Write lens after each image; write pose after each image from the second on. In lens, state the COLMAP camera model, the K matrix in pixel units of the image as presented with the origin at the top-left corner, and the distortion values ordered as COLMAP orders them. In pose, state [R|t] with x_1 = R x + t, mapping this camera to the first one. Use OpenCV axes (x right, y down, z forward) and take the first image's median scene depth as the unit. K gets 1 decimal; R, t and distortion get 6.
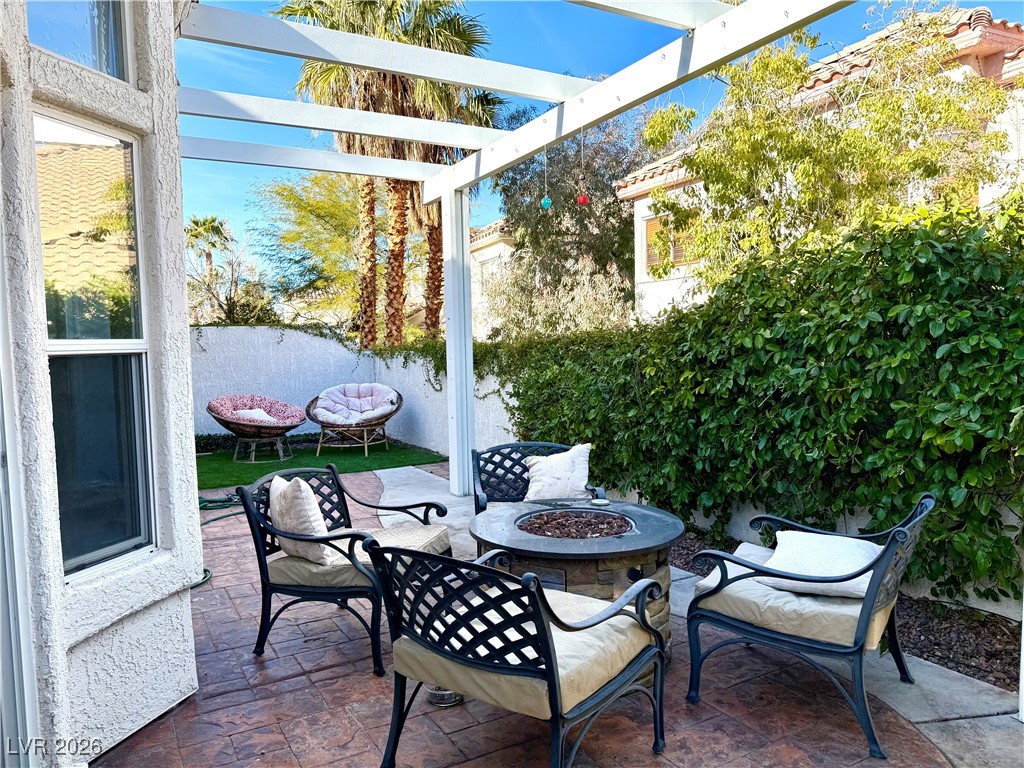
lens RADIAL K [[714.4, 0, 509.9], [0, 714.4, 389.6], [0, 0, 1]] dist [0.111886, -0.146669]
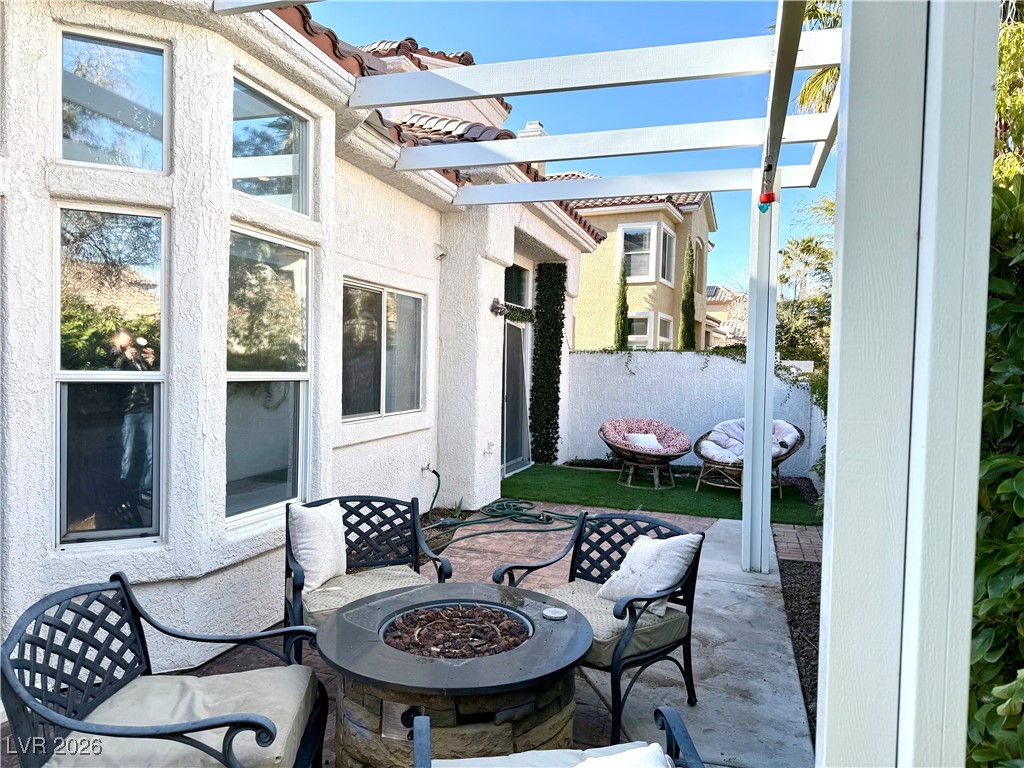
lens RADIAL K [[714.4, 0, 509.9], [0, 714.4, 389.6], [0, 0, 1]] dist [0.111886, -0.146669]
pose [[0.685394, 0.067604, -0.725027, 0.246412], [-0.085322, 0.996278, 0.012239, -0.031697], [0.723156, 0.053472, 0.688612, 0.171510]]
